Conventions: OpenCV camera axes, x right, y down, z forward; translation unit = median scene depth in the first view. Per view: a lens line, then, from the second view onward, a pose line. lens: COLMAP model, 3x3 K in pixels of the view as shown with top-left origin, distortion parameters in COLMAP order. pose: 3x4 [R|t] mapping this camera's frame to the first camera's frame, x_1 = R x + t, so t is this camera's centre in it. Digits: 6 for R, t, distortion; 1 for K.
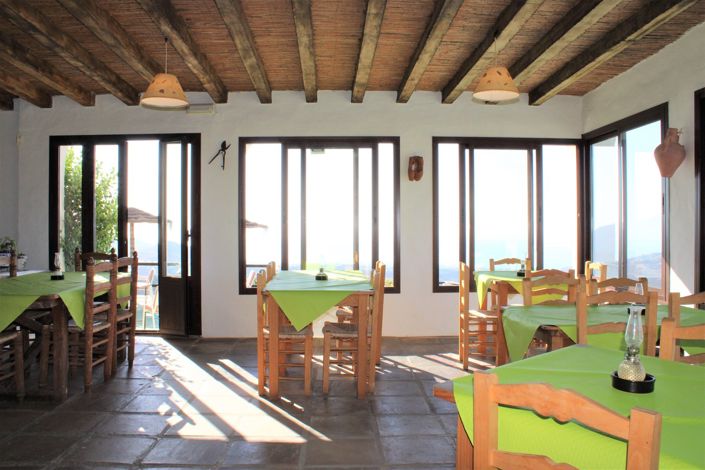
lens RADIAL K [[581.3, 0, 350.2], [0, 581.3, 238.3], [0, 0, 1]] dist [-0.144816, 0.101403]
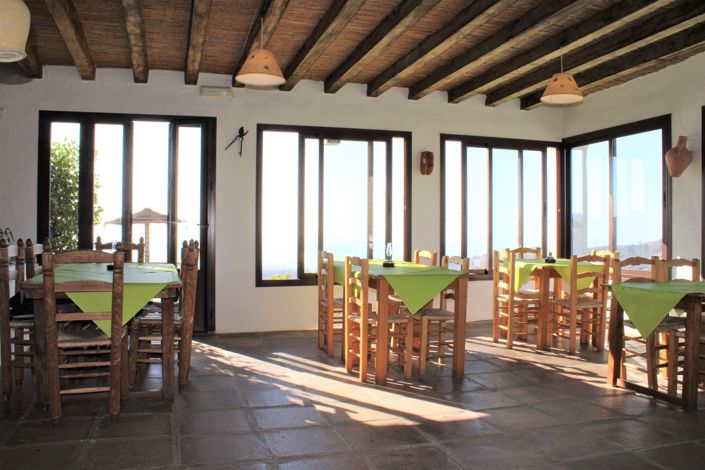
lens RADIAL K [[581.3, 0, 351.6], [0, 581.3, 233.6], [0, 0, 1]] dist [-0.144816, 0.101403]
pose [[0.966501, 0.006690, 0.256577, -0.285491], [-0.004541, 0.999950, -0.008965, 0.016587], [-0.256624, 0.007500, 0.966482, 0.025507]]
